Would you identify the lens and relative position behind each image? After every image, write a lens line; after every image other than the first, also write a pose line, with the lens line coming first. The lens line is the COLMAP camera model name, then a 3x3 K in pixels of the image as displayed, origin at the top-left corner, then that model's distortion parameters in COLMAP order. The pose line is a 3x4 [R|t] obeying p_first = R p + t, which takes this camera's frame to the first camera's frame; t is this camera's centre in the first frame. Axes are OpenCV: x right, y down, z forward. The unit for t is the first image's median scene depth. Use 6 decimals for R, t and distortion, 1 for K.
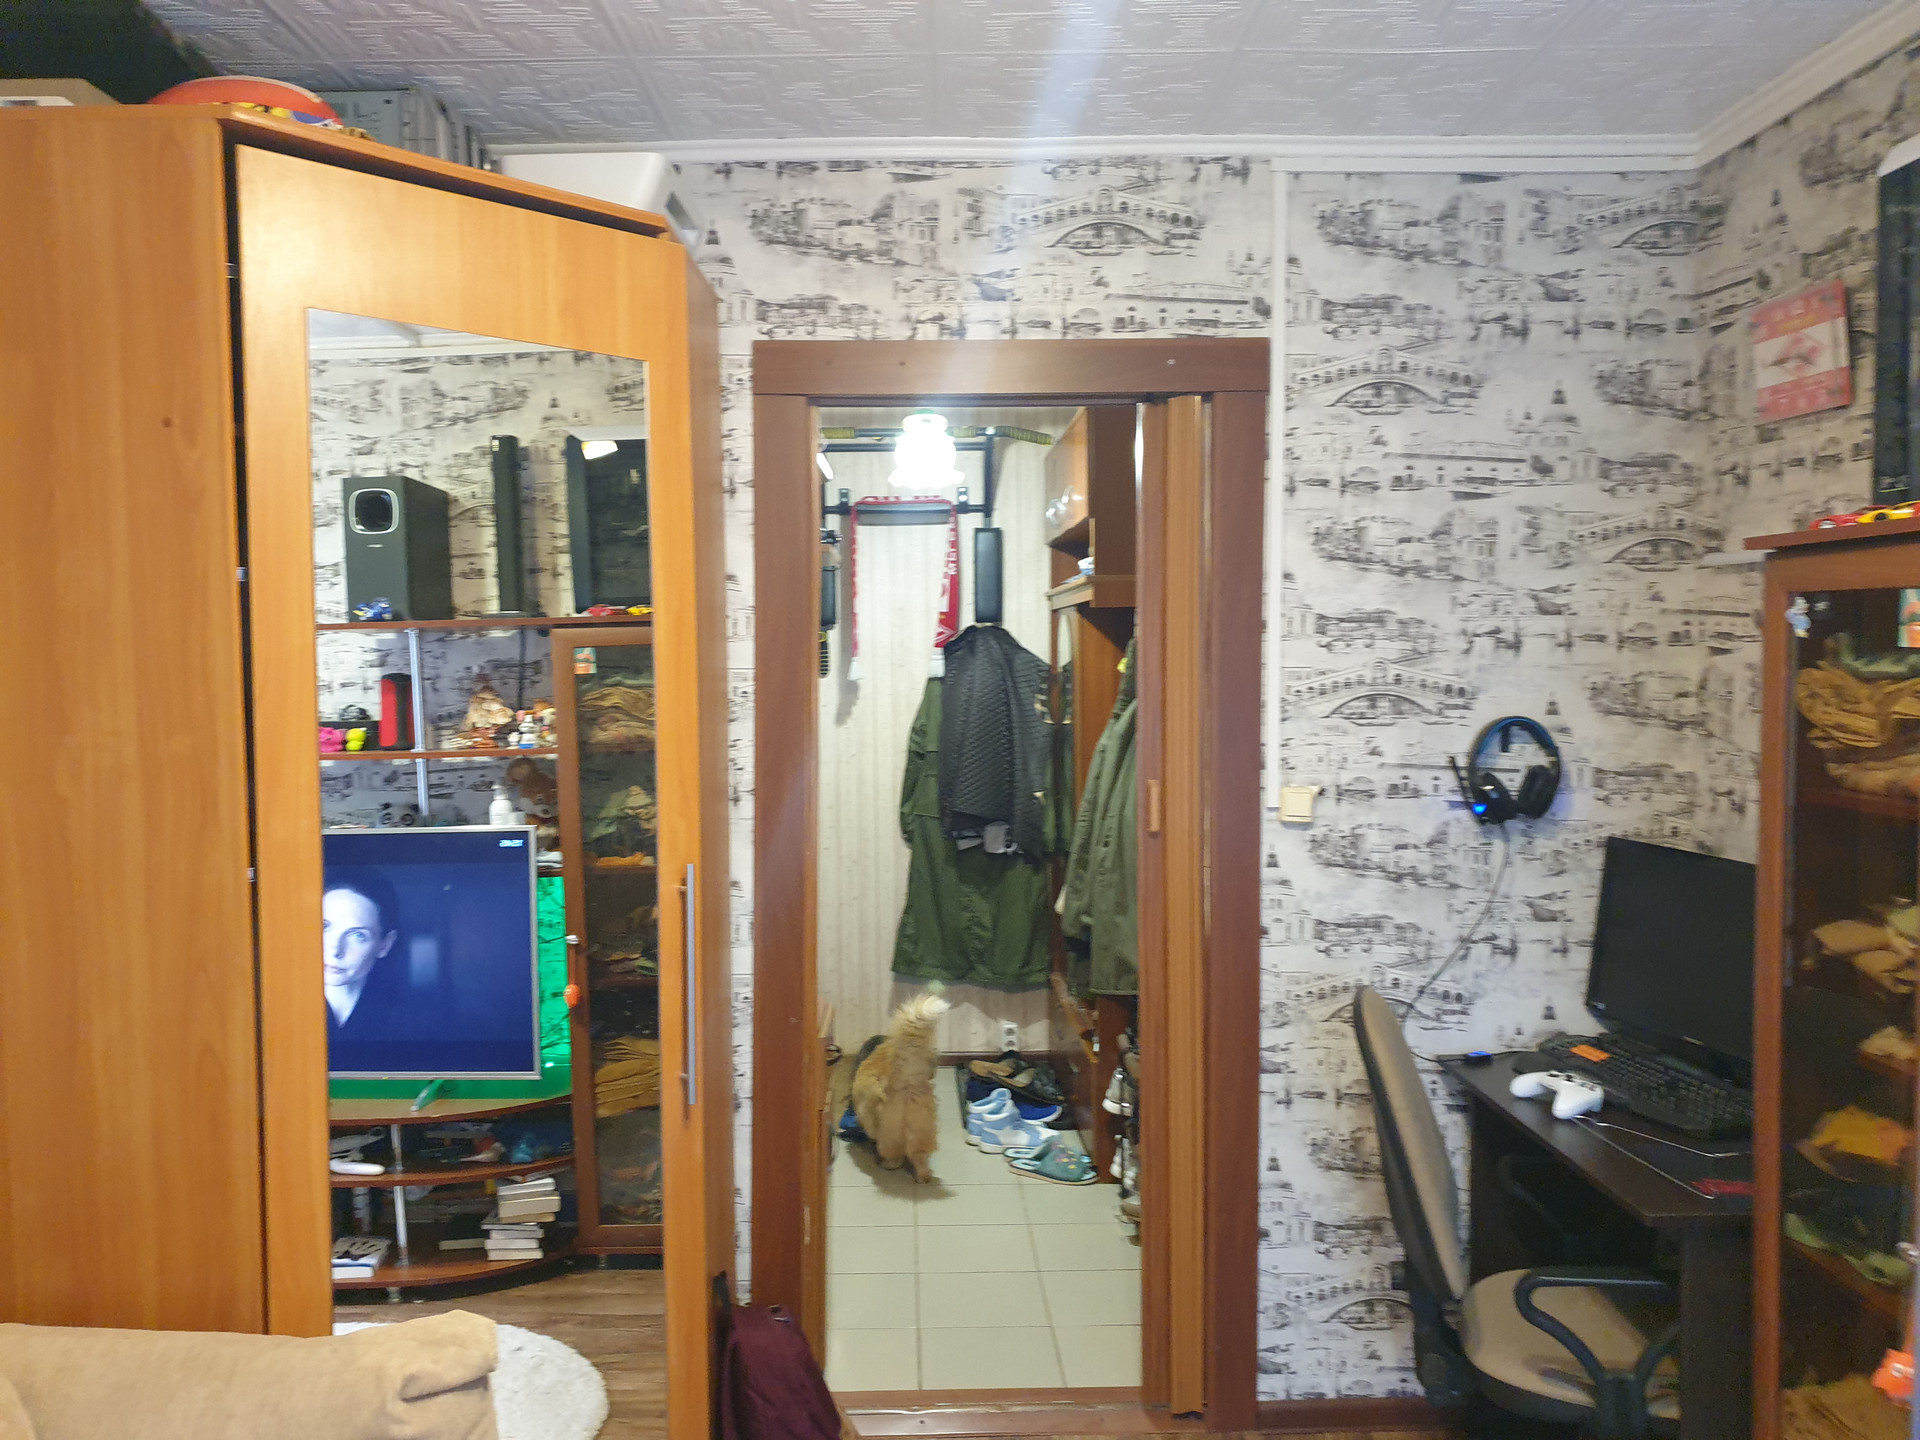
lens RADIAL K [[1482.2, 0, 957.7], [0, 1482.2, 714.2], [0, 0, 1]] dist [0.013900, -0.016823]
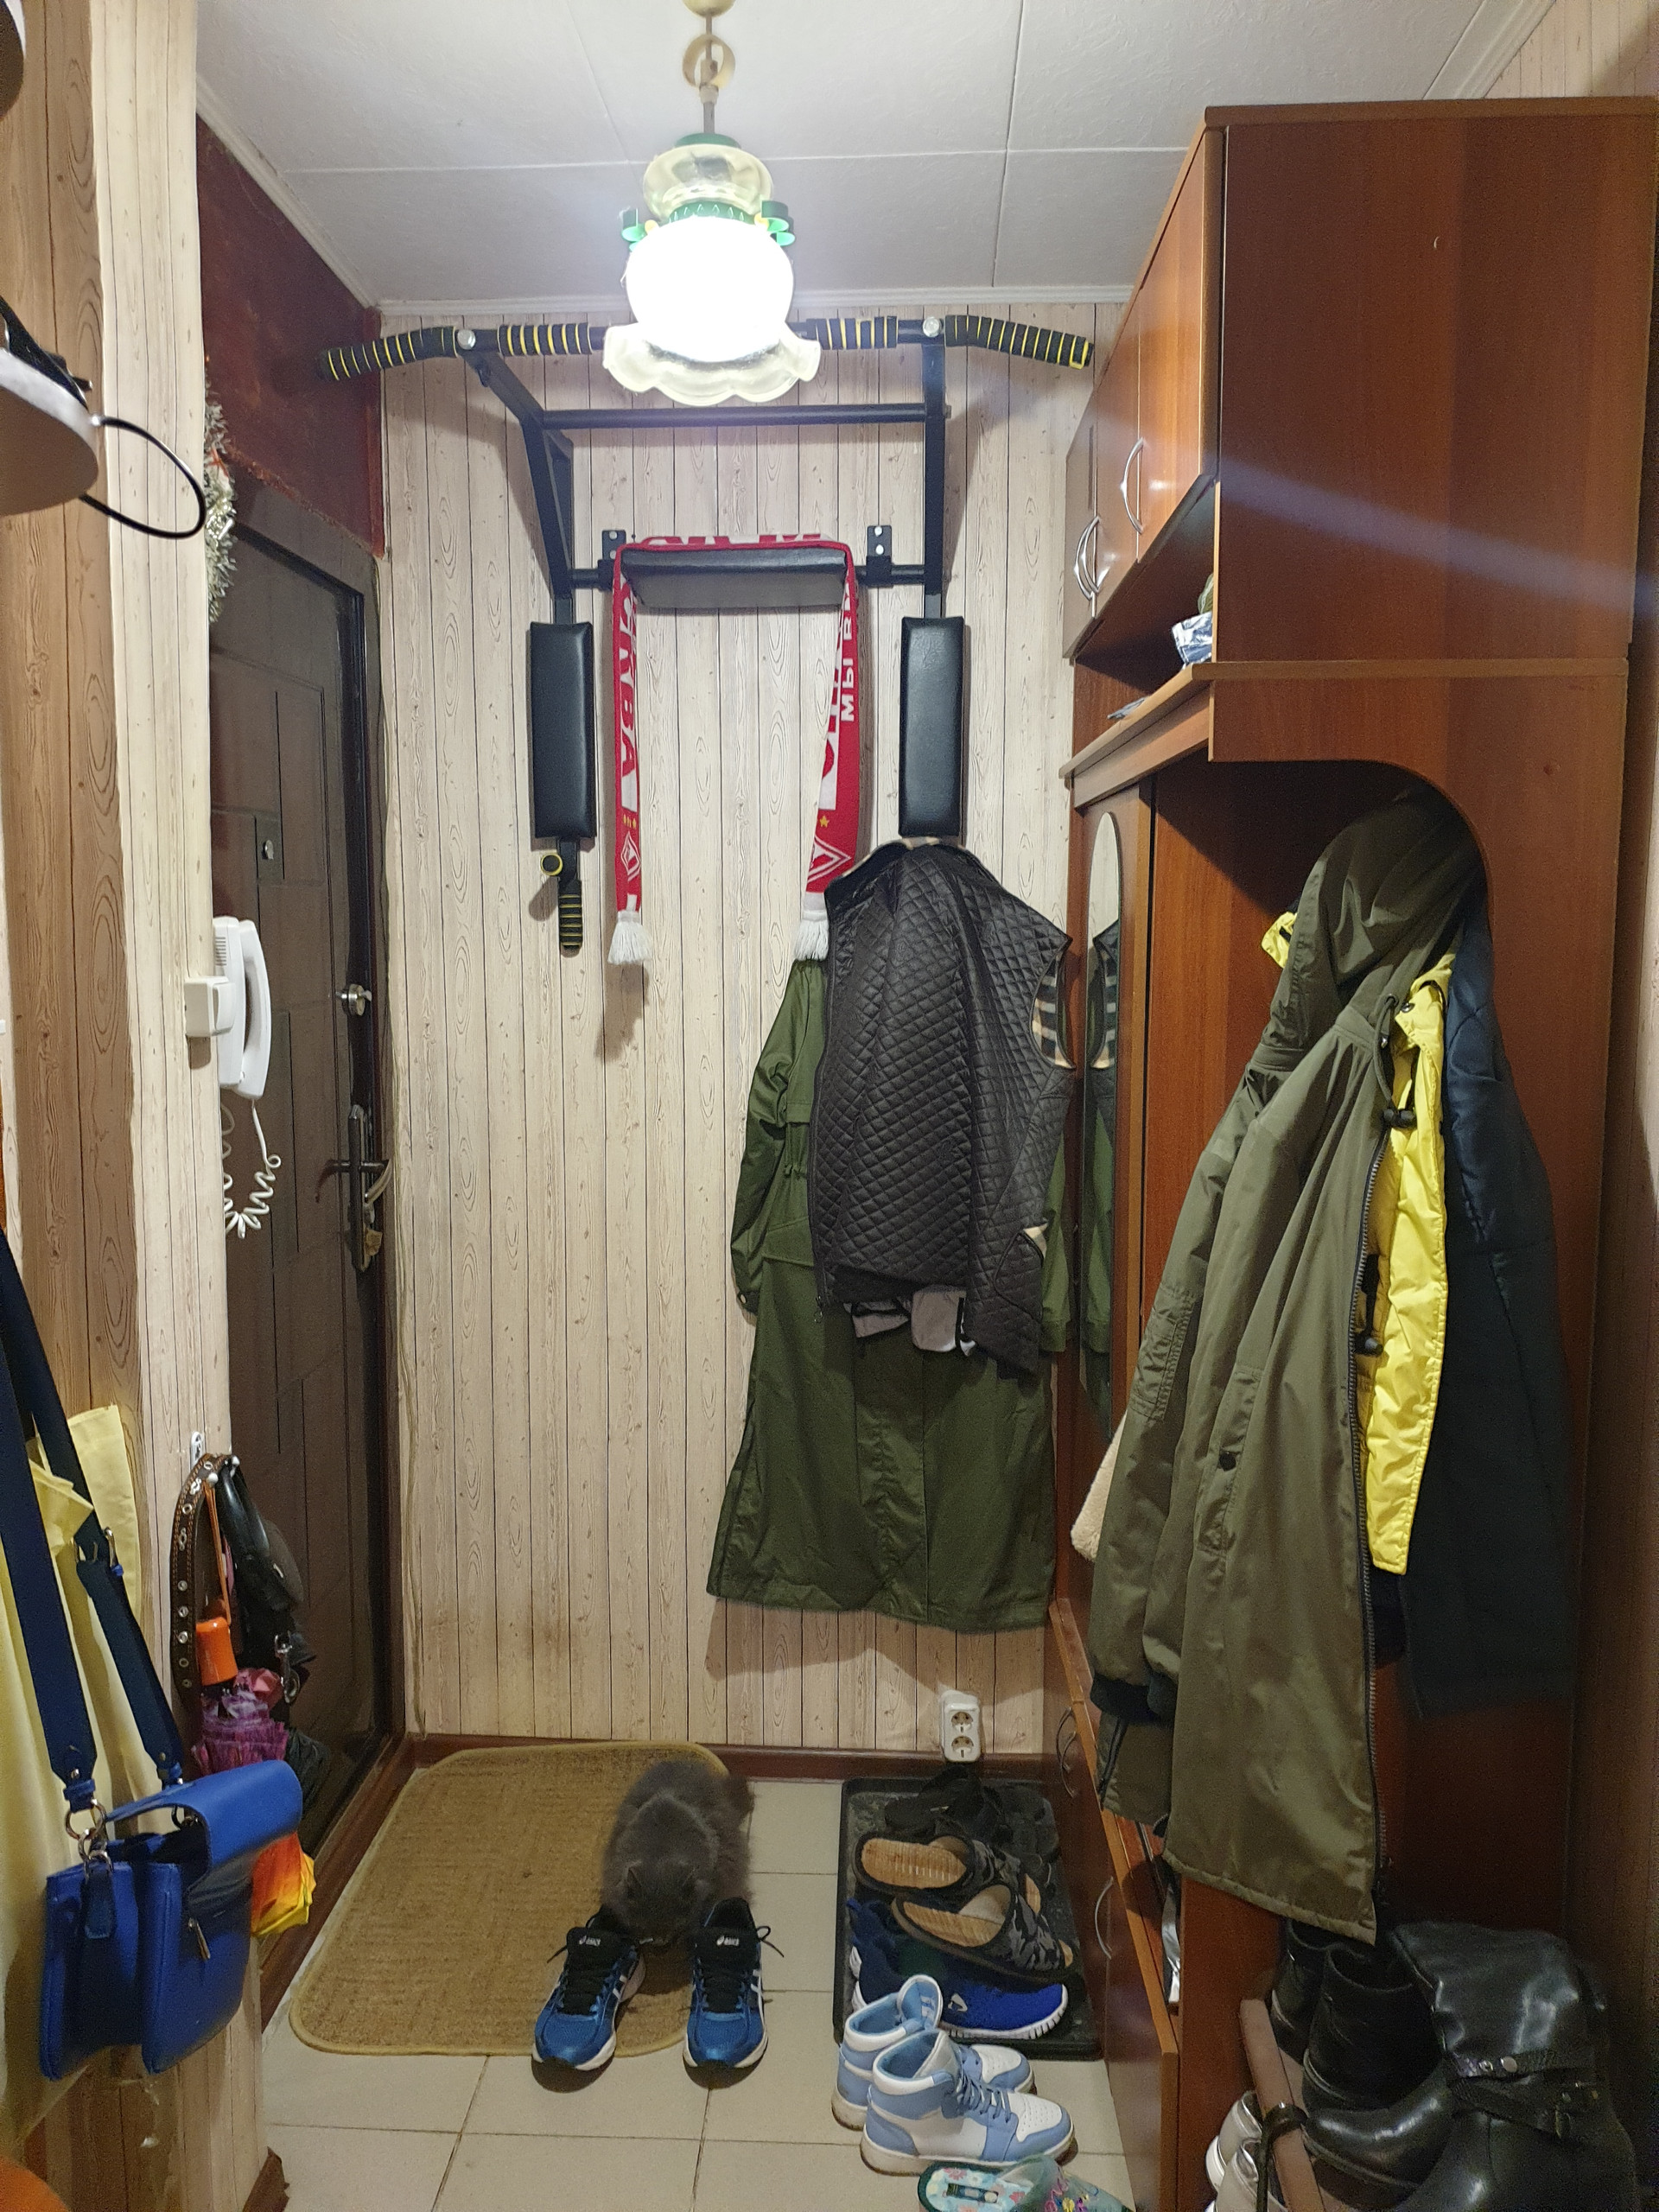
lens RADIAL K [[1707.6, 0, 819.3], [0, 1707.6, 1126.1], [0, 0, 1]] dist [0.013900, -0.016823]
pose [[0.997275, 0.020048, -0.070992, 0.025659], [-0.014072, 0.996392, 0.083695, -0.017587], [0.072413, -0.082468, 0.993959, 0.483280]]
